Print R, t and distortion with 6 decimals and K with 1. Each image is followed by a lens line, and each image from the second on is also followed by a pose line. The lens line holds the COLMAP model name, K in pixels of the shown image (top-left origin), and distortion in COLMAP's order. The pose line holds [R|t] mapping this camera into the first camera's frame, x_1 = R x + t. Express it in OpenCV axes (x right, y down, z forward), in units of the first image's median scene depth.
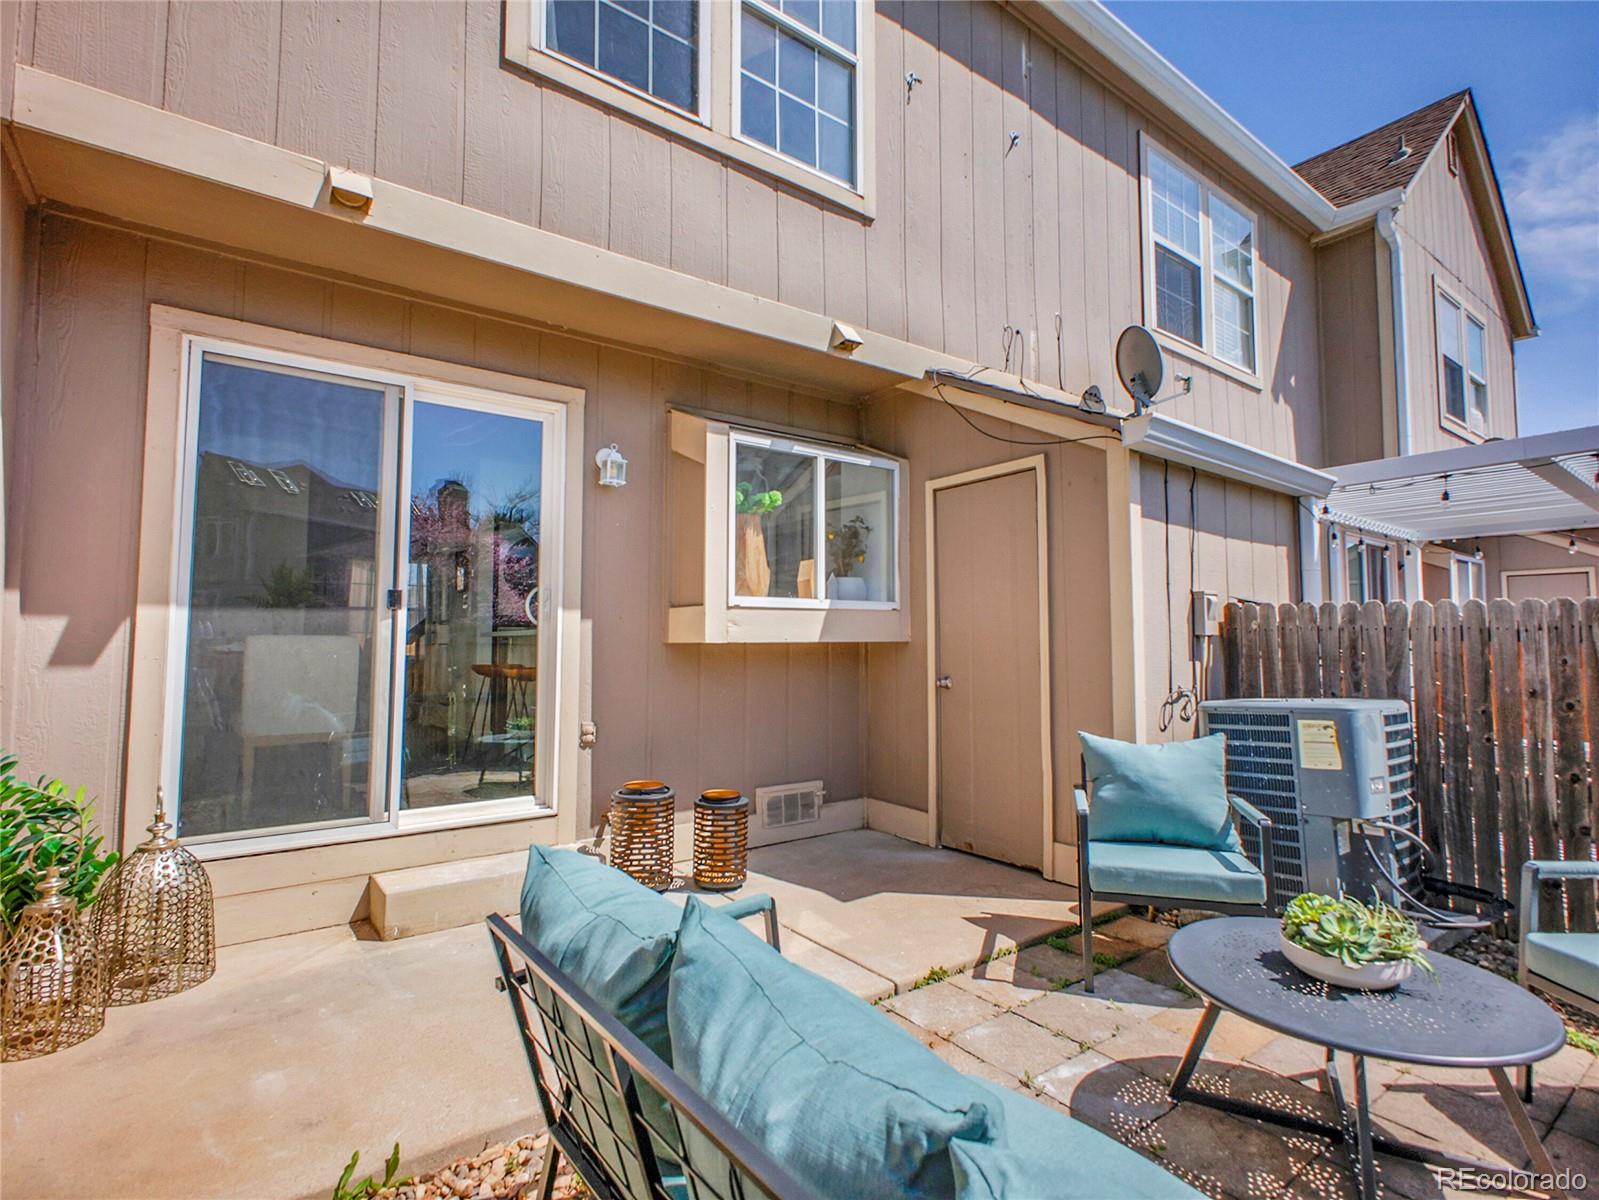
lens RADIAL K [[788.6, 0, 807.3], [0, 788.6, 596.6], [0, 0, 1]] dist [0.000039, -0.000093]
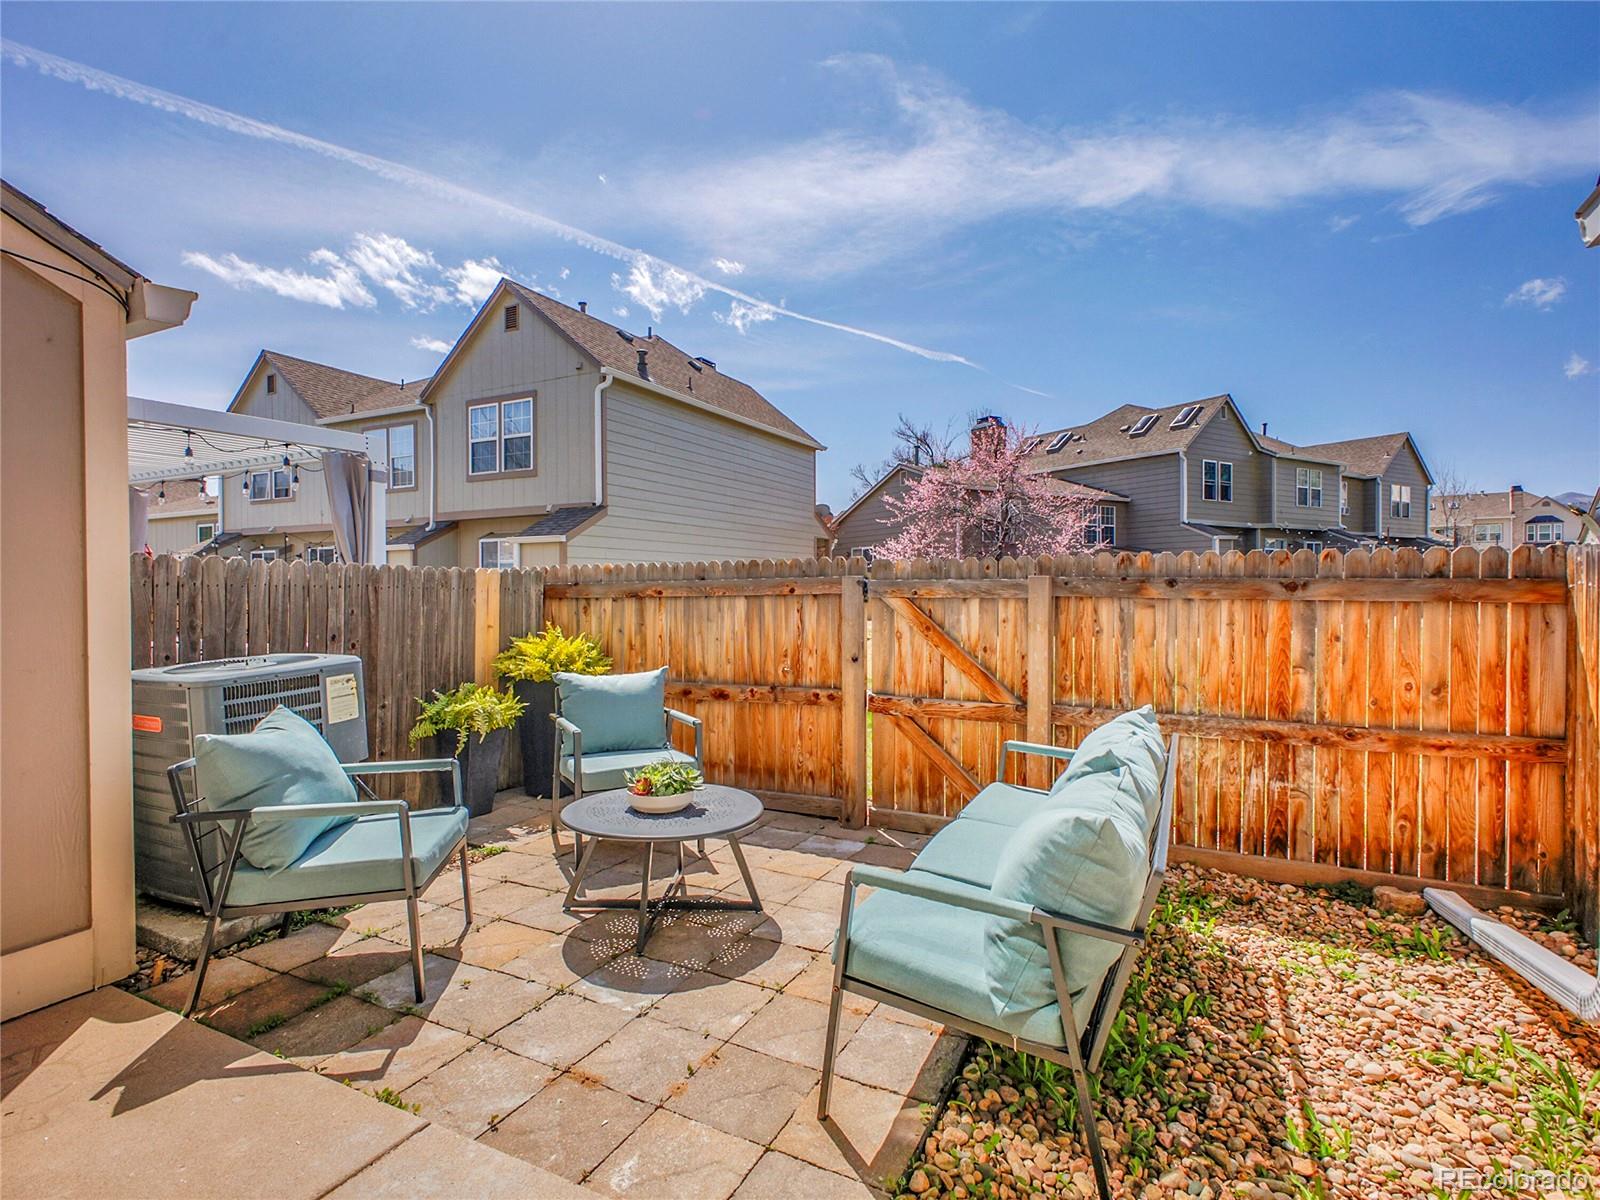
lens RADIAL K [[789.1, 0, 807.8], [0, 789.1, 596.6], [0, 0, 1]] dist [0.000039, -0.000093]
pose [[-0.441769, -0.009404, 0.897080, -0.537249], [-0.051604, 0.998556, -0.014945, 0.037024], [-0.895644, -0.052896, -0.441616, 0.892551]]
